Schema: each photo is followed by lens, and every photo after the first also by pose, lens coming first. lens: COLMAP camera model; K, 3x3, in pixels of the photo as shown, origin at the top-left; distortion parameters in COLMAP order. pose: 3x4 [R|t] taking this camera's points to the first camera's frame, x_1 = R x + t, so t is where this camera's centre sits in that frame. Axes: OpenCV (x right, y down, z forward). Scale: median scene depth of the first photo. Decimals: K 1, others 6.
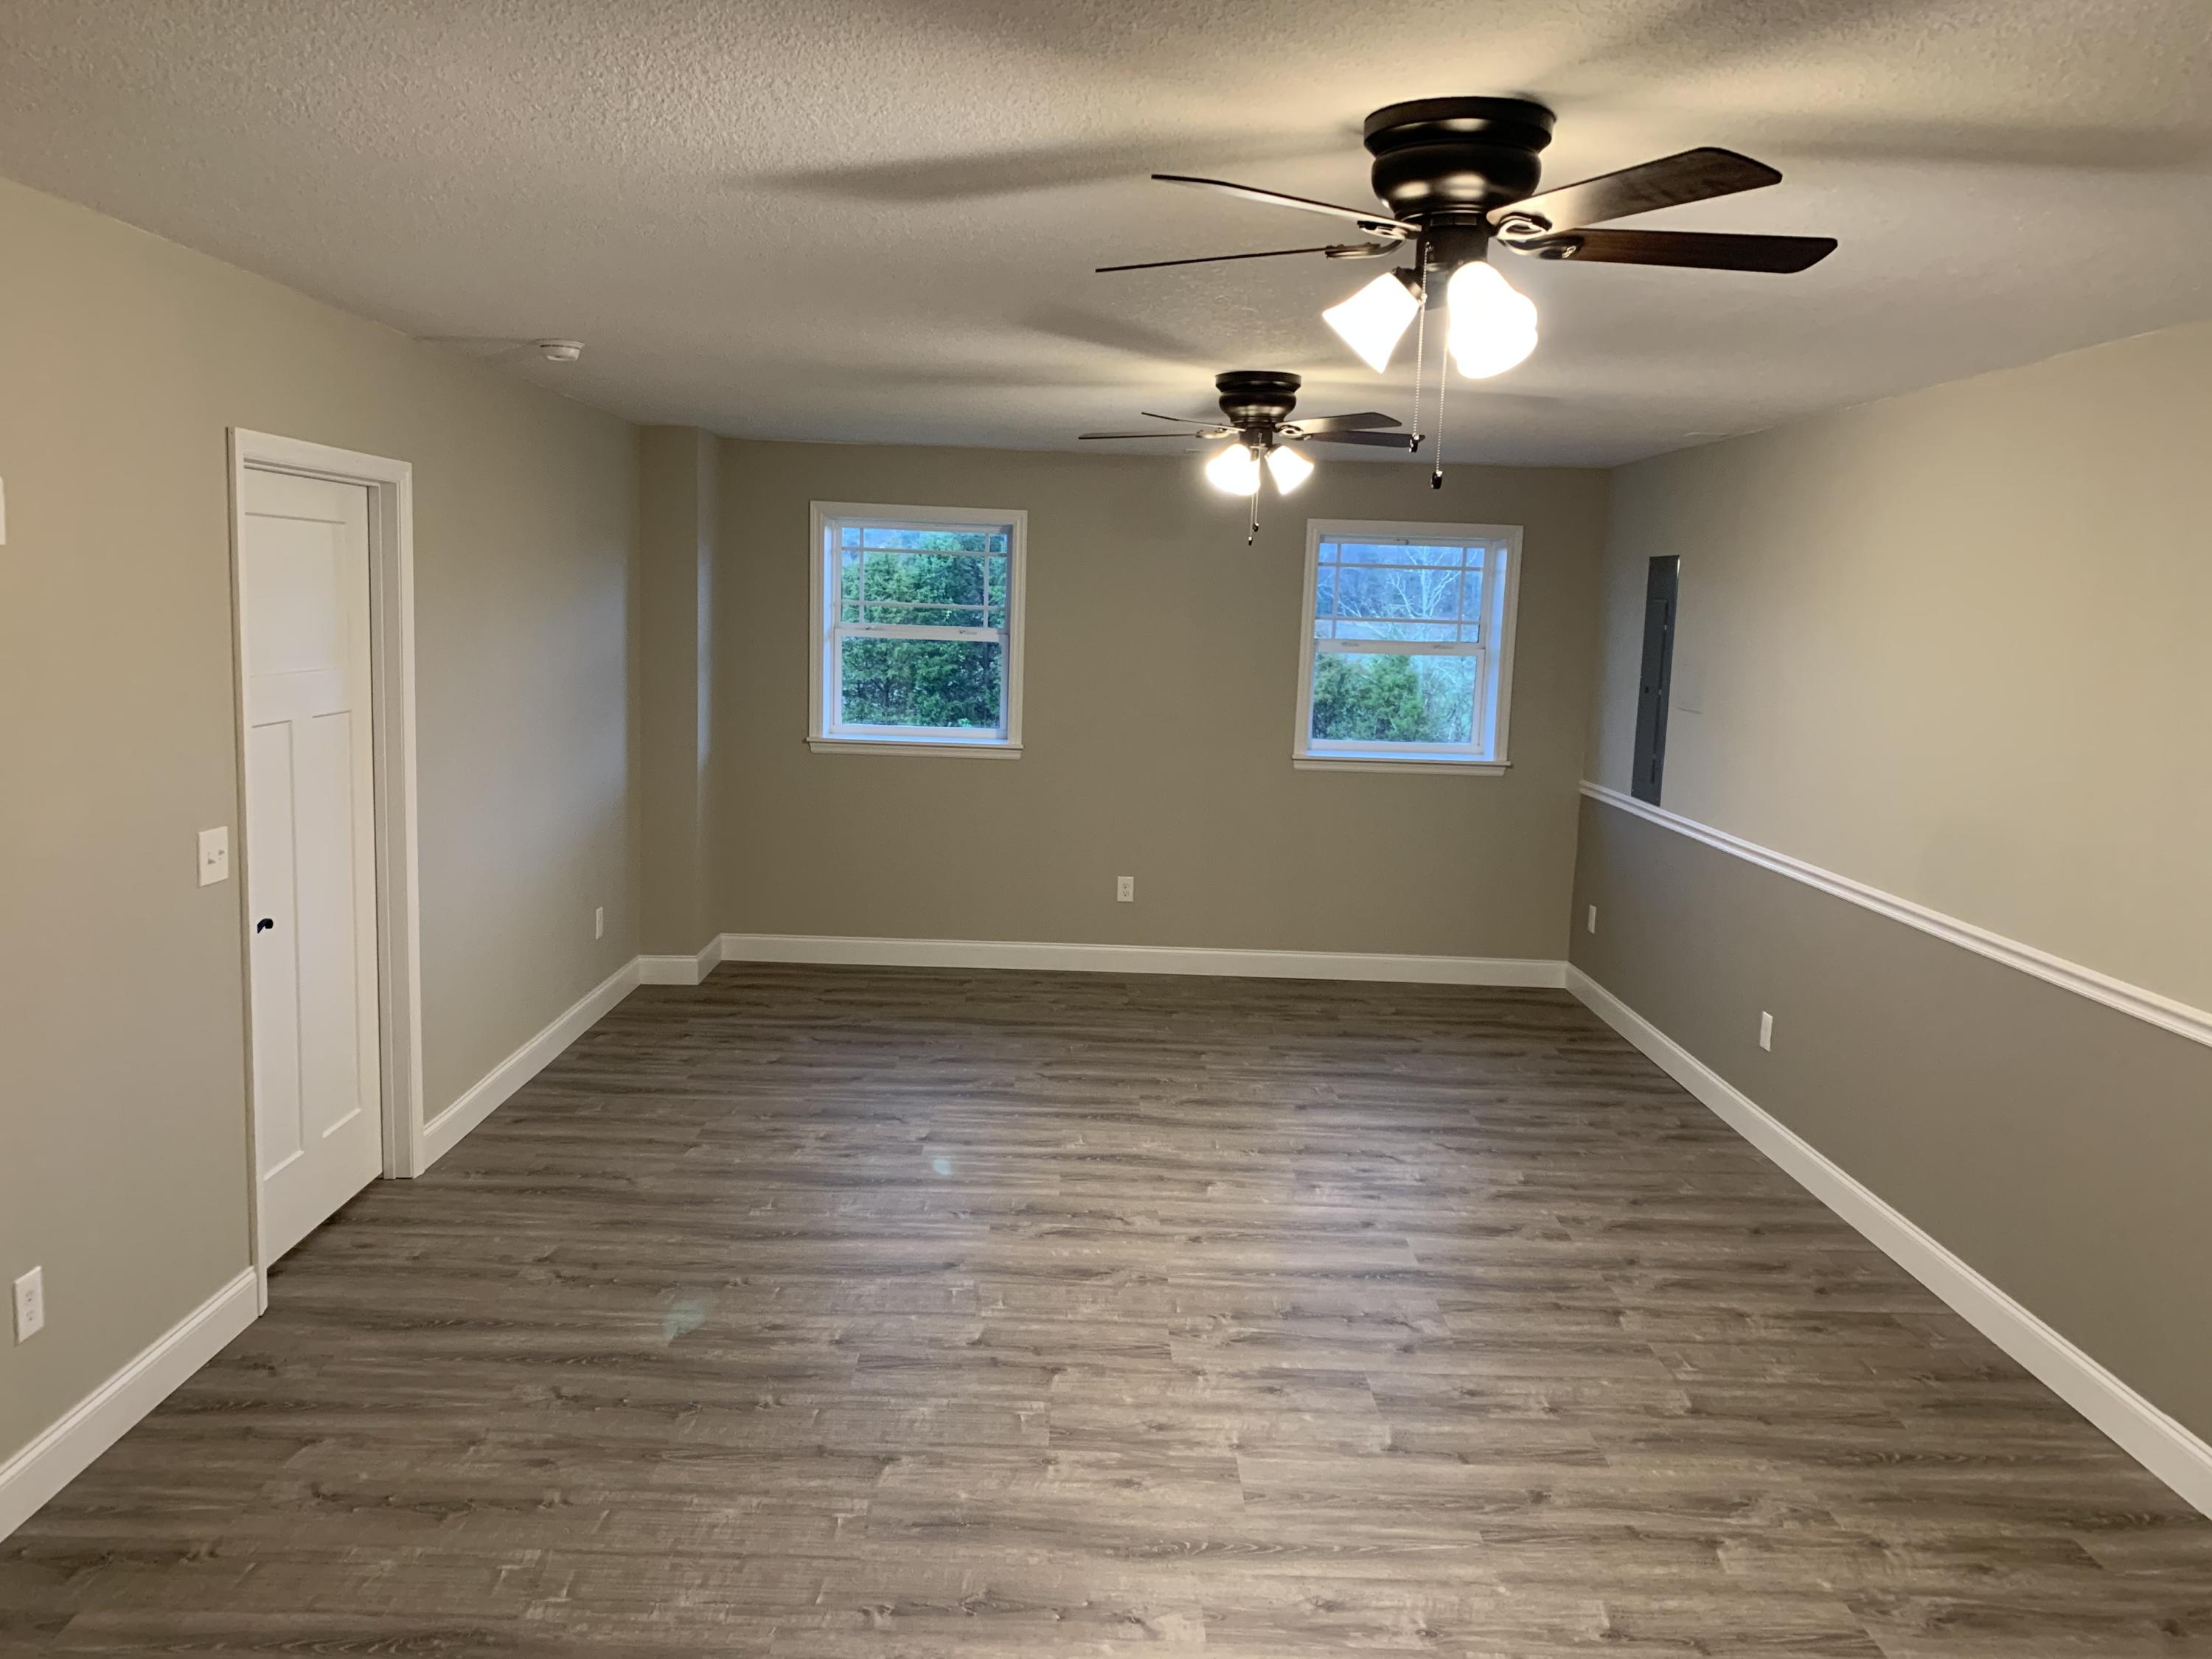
lens RADIAL K [[1694.2, 0, 1094.3], [0, 1694.2, 820.4], [0, 0, 1]] dist [-0.011837, -0.017915]
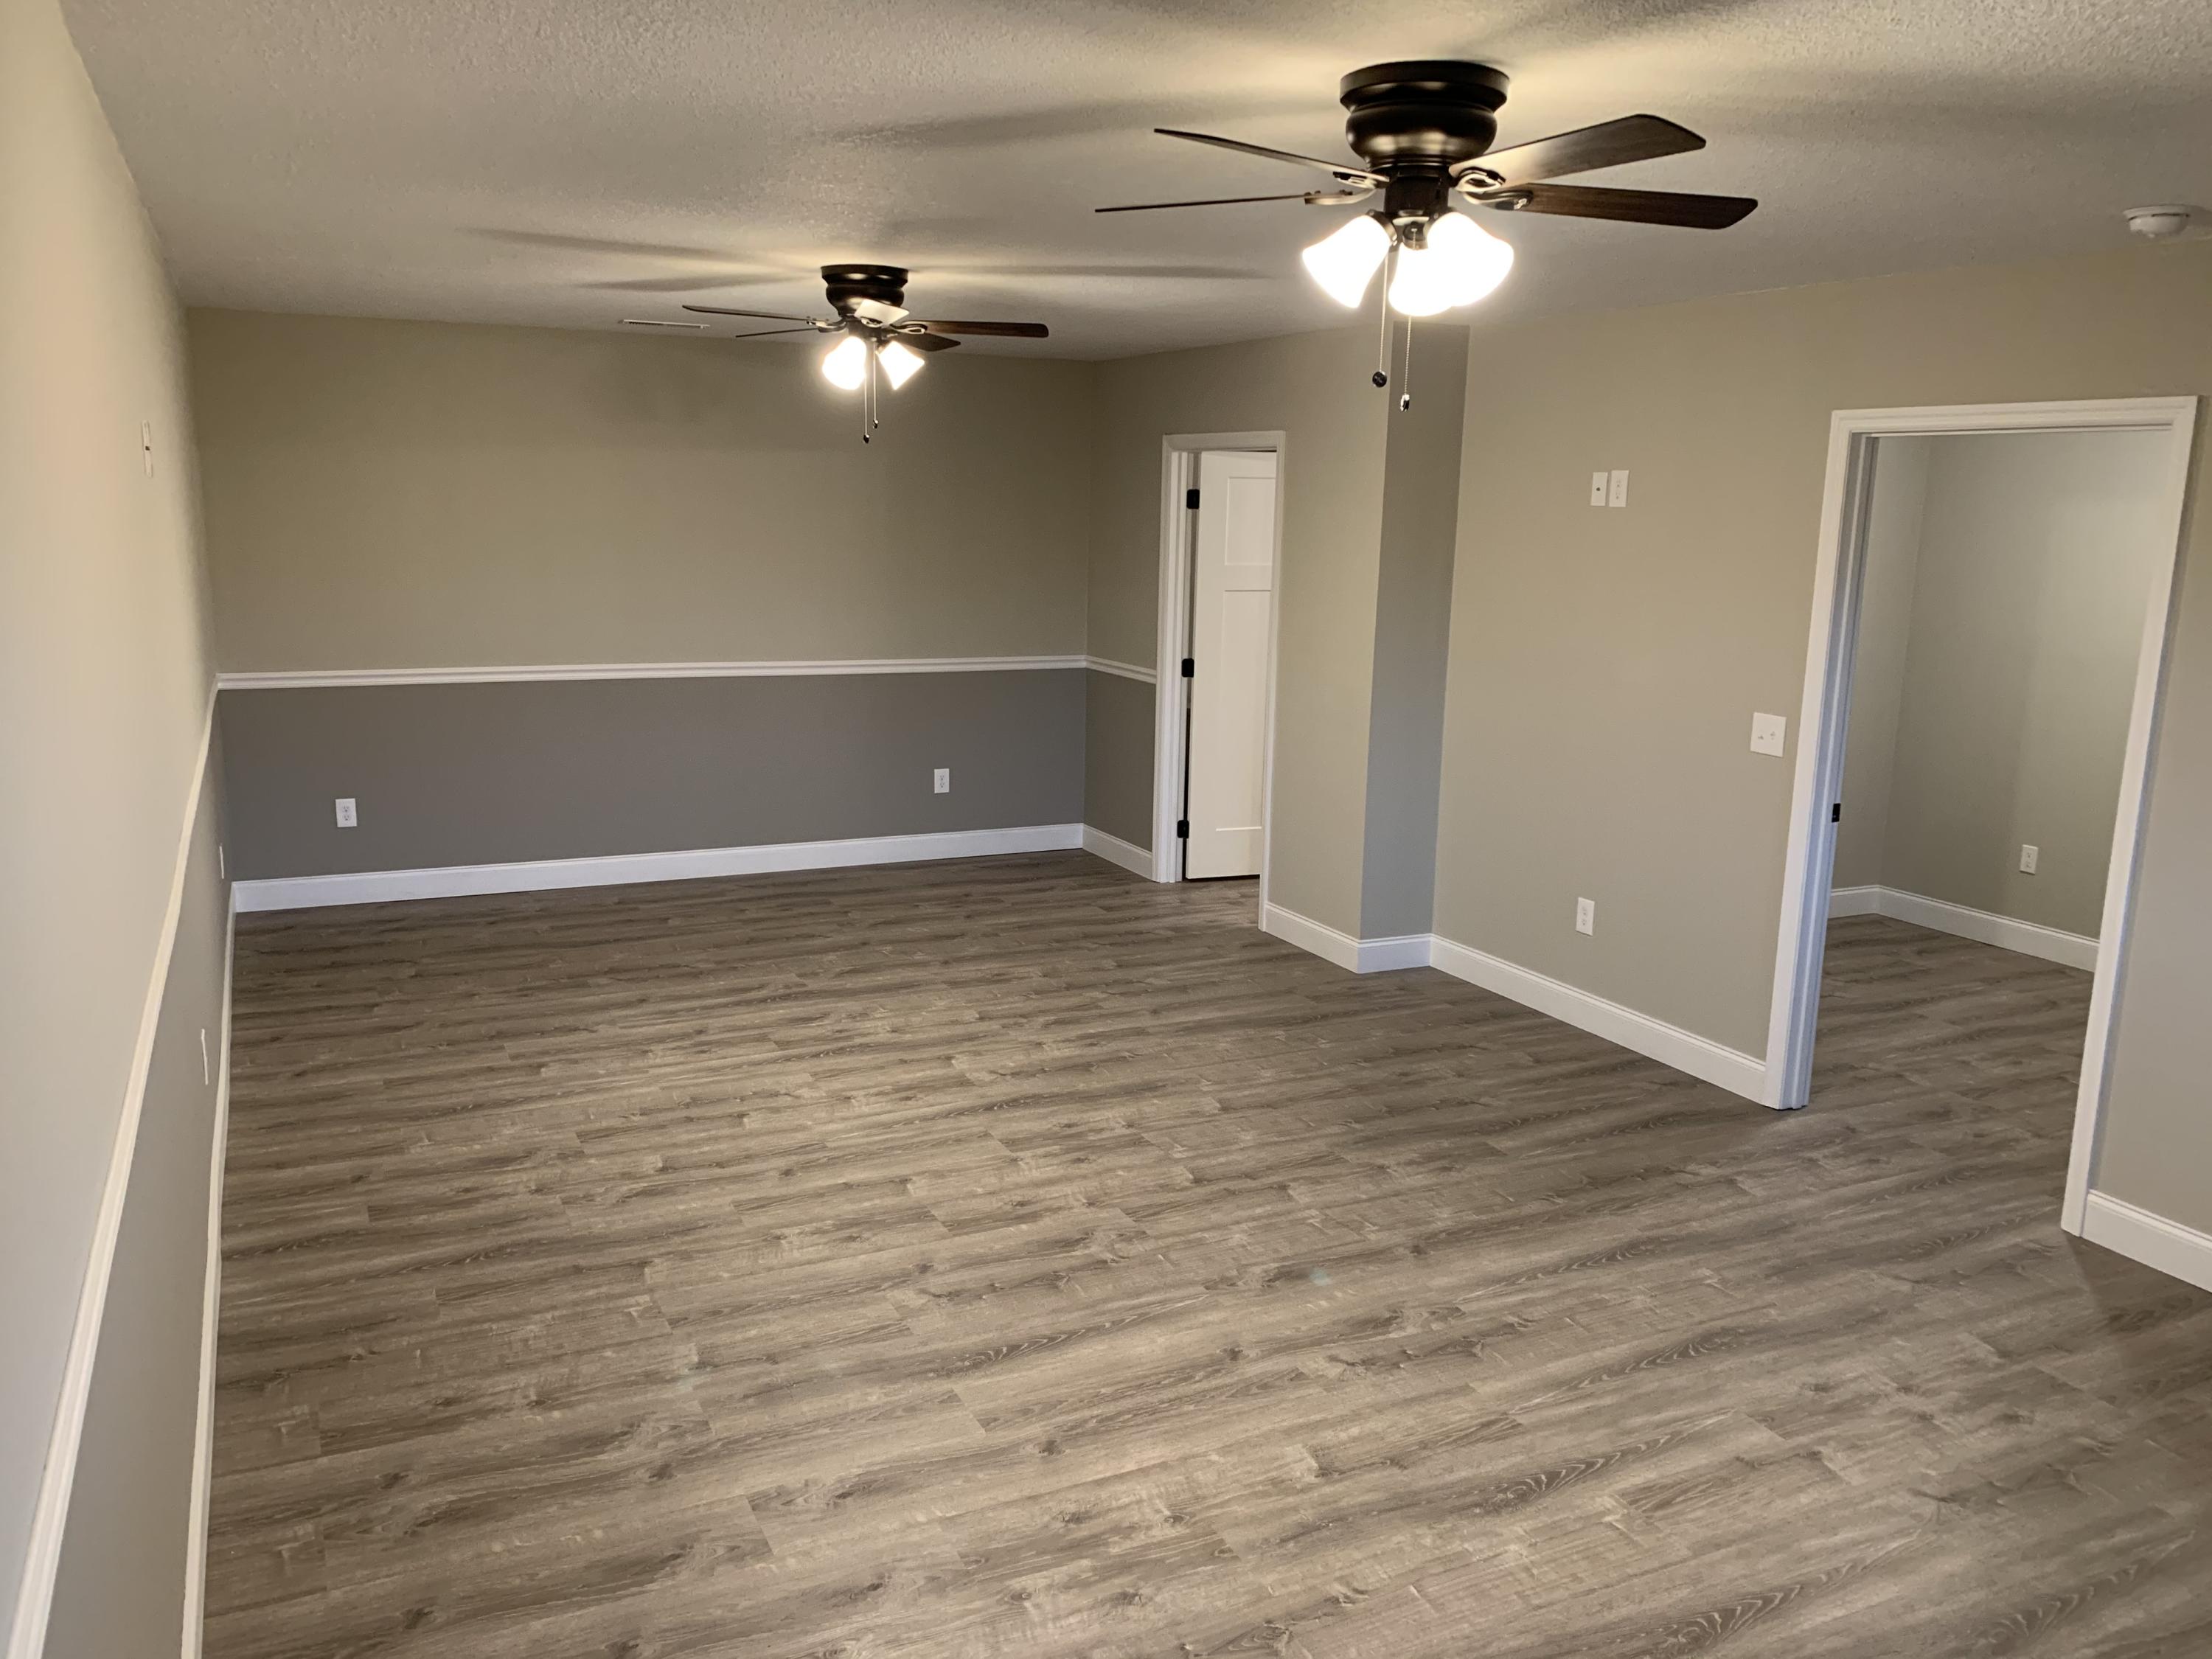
lens RADIAL K [[1694.2, 0, 1103.0], [0, 1694.2, 830.1], [0, 0, 1]] dist [-0.011837, -0.017915]
pose [[-0.900557, 0.032823, -0.433496, 0.523859], [-0.107881, 0.949083, 0.295977, -0.238552], [0.421139, 0.313311, -0.851163, 1.853980]]
